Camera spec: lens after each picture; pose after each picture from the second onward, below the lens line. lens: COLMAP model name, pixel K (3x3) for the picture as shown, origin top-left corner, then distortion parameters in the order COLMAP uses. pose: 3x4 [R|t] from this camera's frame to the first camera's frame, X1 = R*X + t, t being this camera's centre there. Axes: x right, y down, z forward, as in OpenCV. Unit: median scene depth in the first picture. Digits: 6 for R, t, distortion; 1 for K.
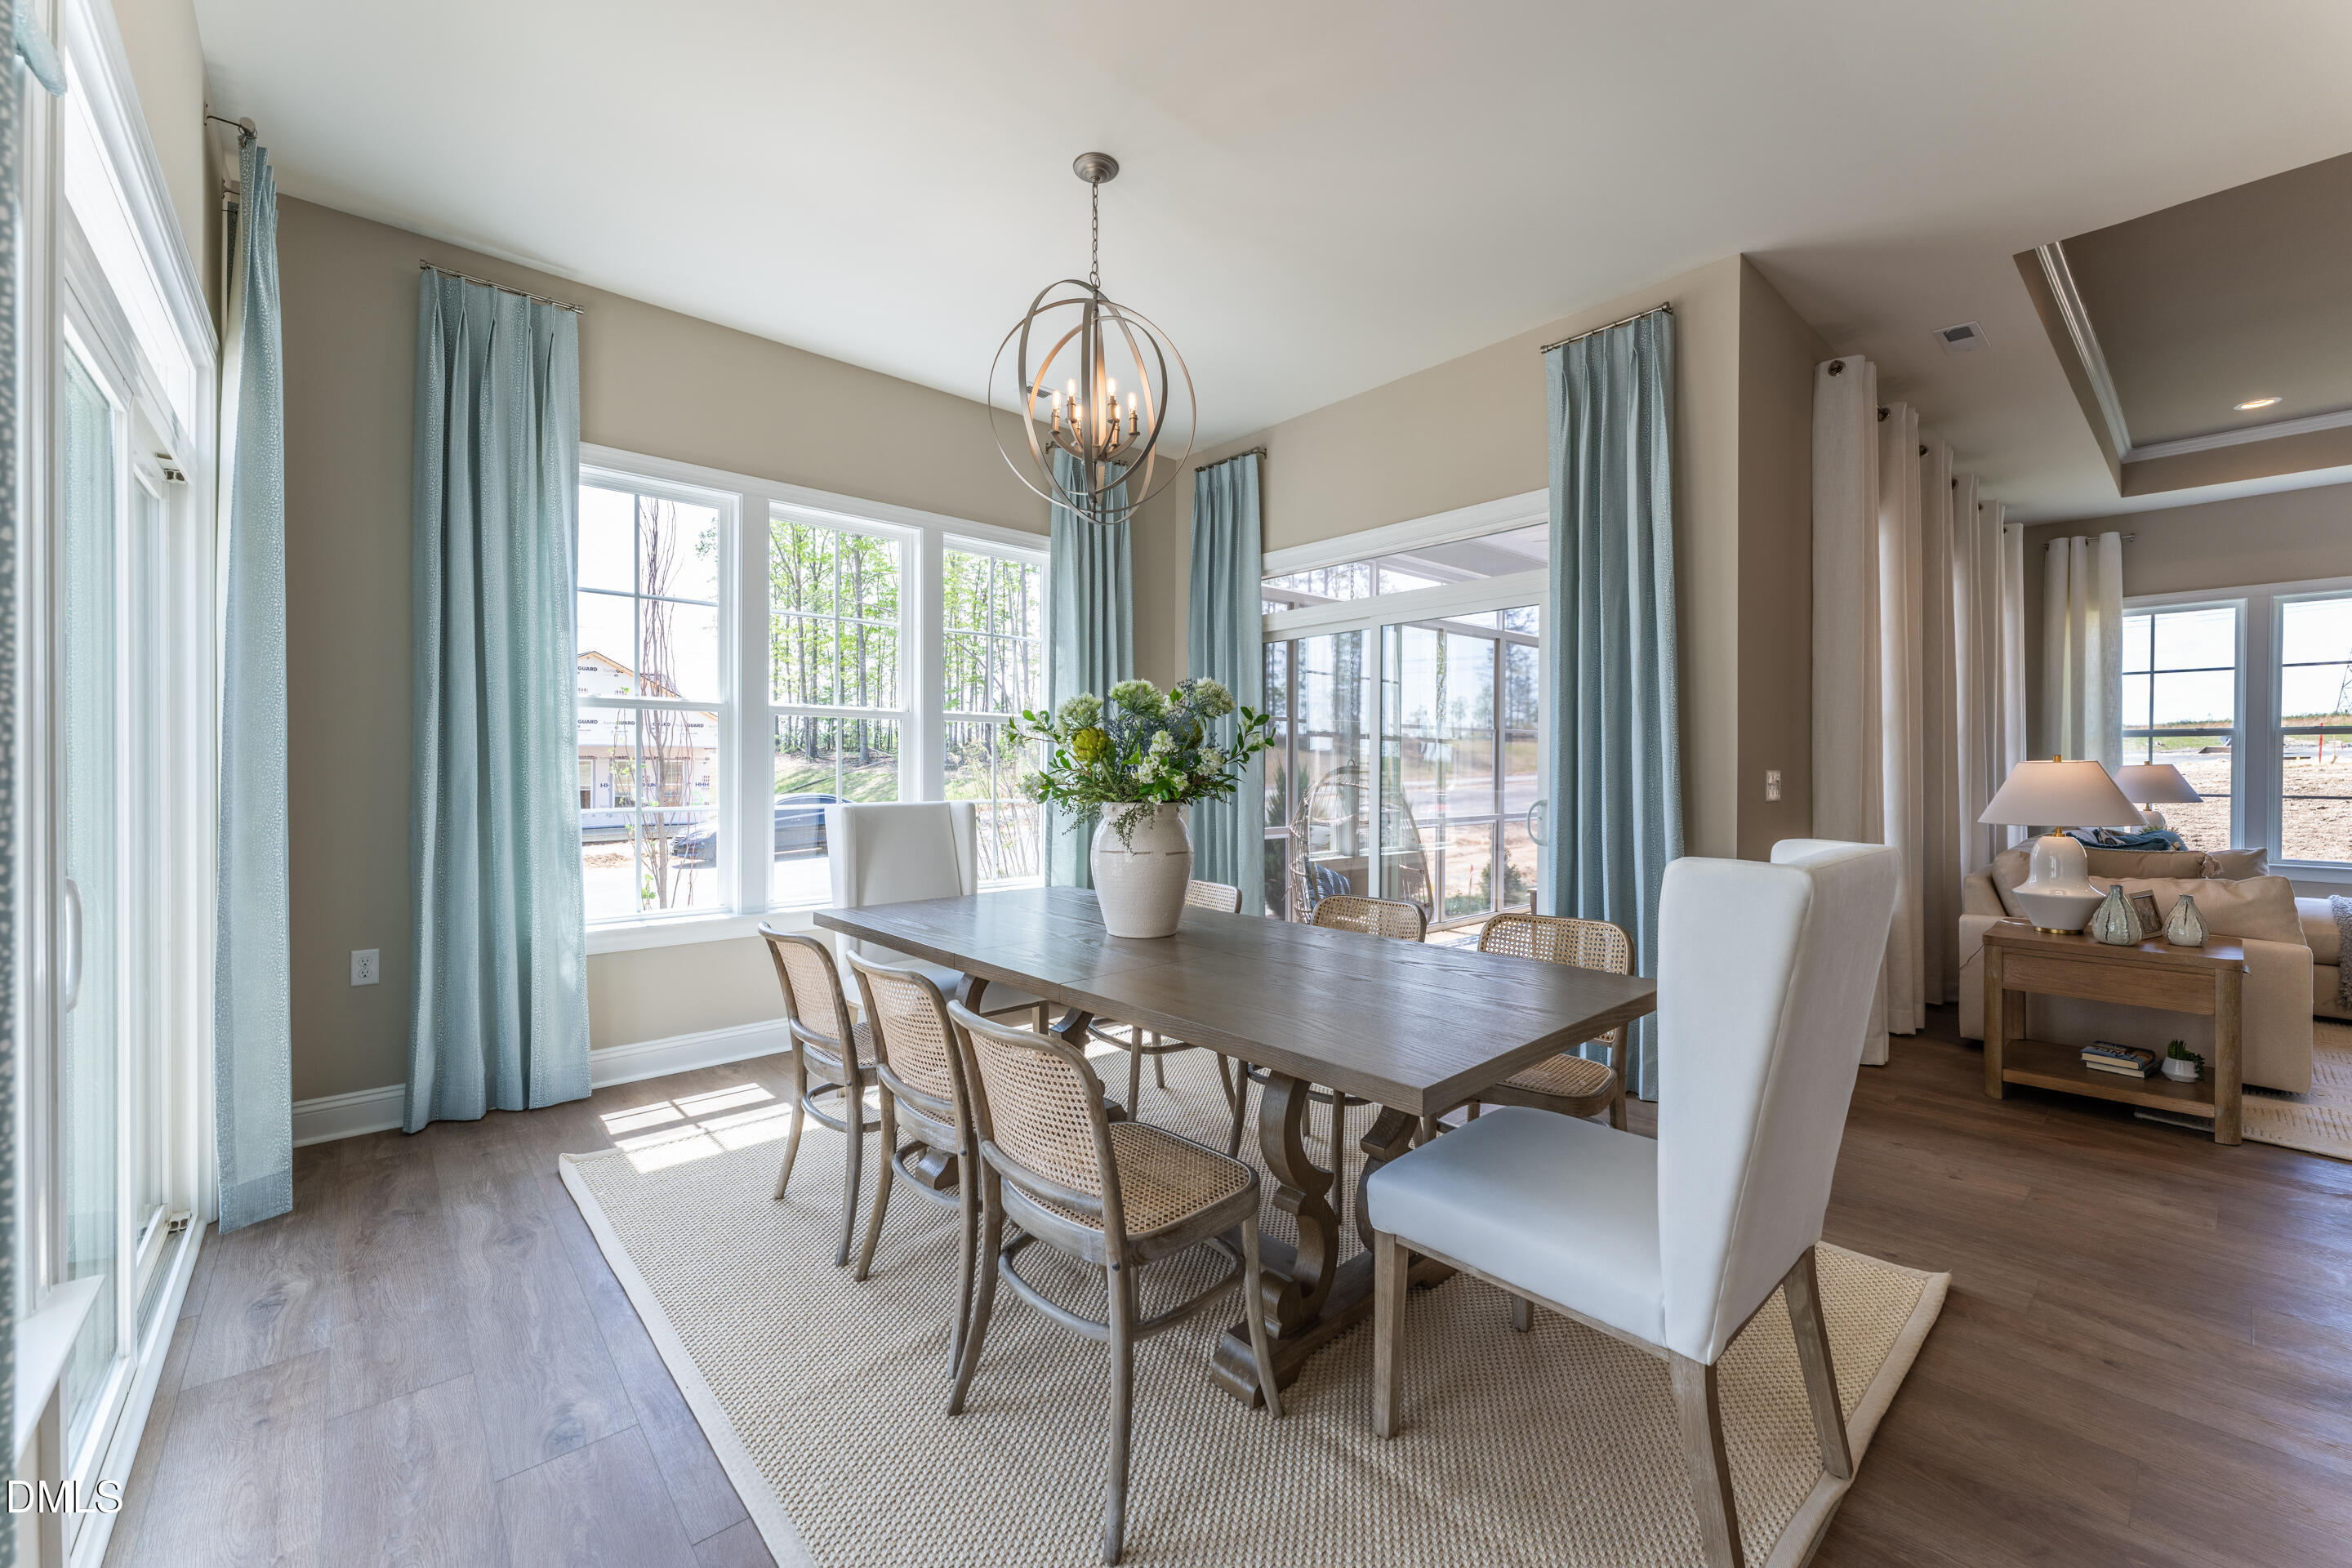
lens RADIAL K [[936.8, 0, 1170.7], [0, 936.8, 773.1], [0, 0, 1]] dist [0.000747, -0.004850]
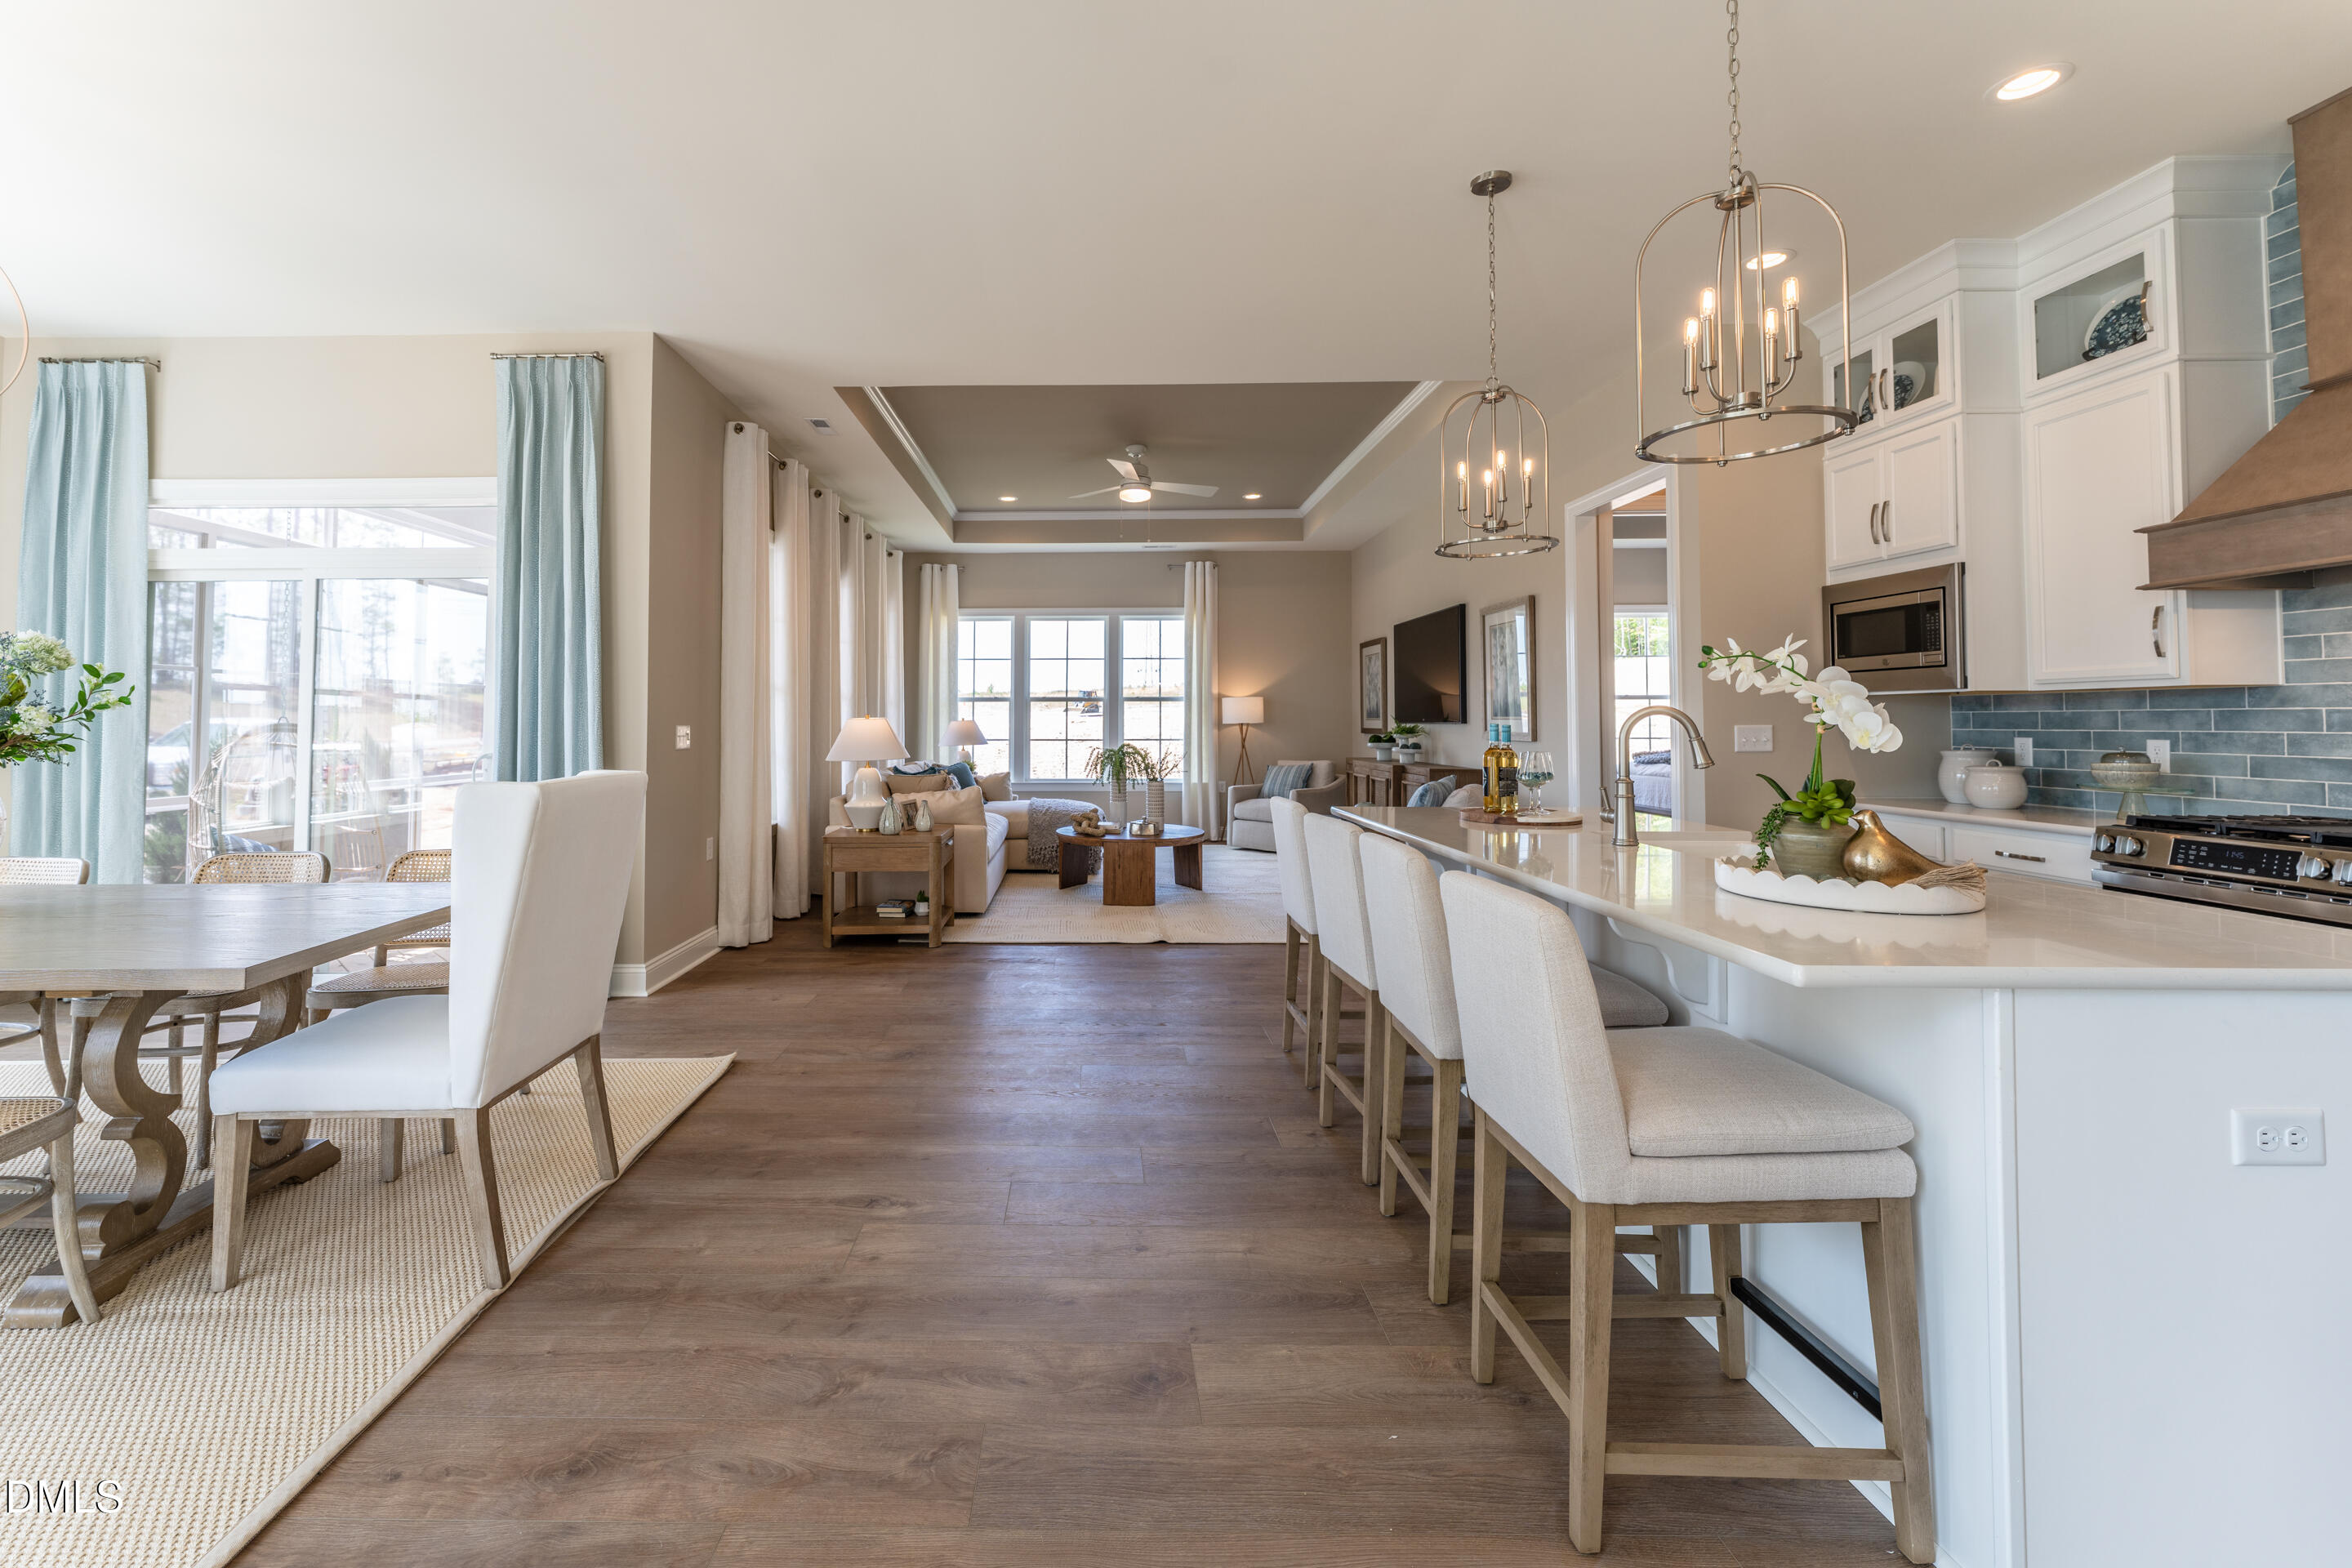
lens RADIAL K [[954.2, 0, 1061.2], [0, 954.2, 699.4], [0, 0, 1]] dist [0.009398, -0.000126]
pose [[0.680702, 0.014794, 0.732411, 0.022780], [0.006695, 0.999629, -0.026414, -0.000345], [-0.732530, 0.022884, 0.680350, -0.295486]]
